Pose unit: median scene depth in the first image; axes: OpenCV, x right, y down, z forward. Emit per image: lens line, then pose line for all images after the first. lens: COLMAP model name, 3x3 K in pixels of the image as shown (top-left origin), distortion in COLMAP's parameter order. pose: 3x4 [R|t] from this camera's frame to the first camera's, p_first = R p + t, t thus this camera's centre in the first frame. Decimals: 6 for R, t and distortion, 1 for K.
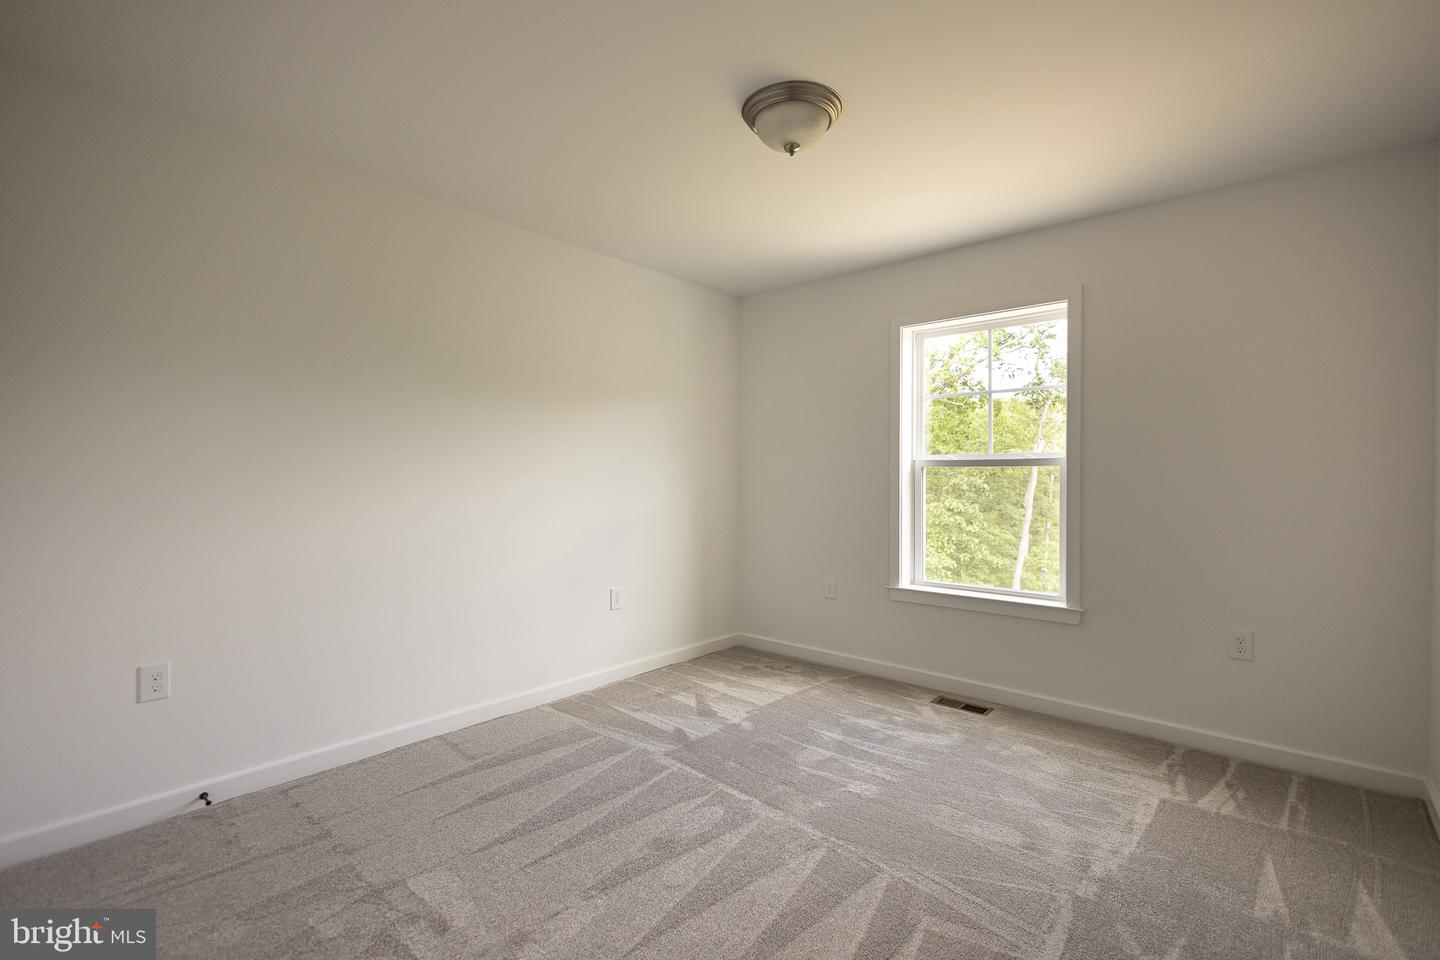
lens RADIAL K [[735.4, 0, 715.2], [0, 735.4, 475.4], [0, 0, 1]] dist [0.007096, -0.002946]
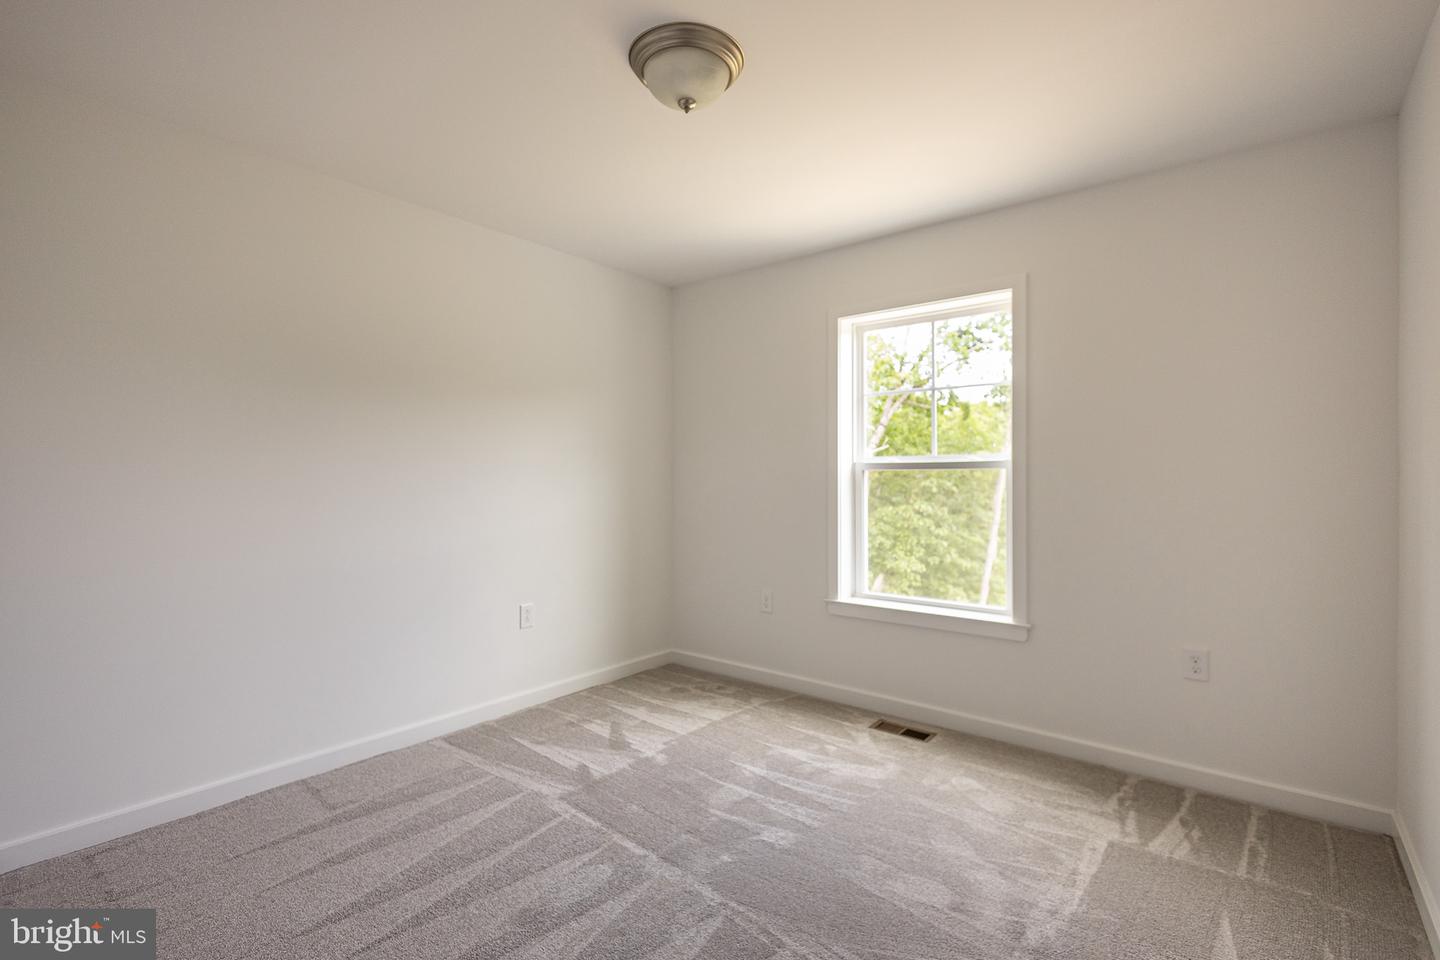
lens RADIAL K [[735.4, 0, 725.4], [0, 735.4, 469.4], [0, 0, 1]] dist [0.007096, -0.002946]
pose [[0.999074, -0.000788, 0.043025, 0.095968], [0.001301, 0.999928, -0.011888, -0.002136], [-0.043012, 0.011933, 0.999003, 0.115081]]
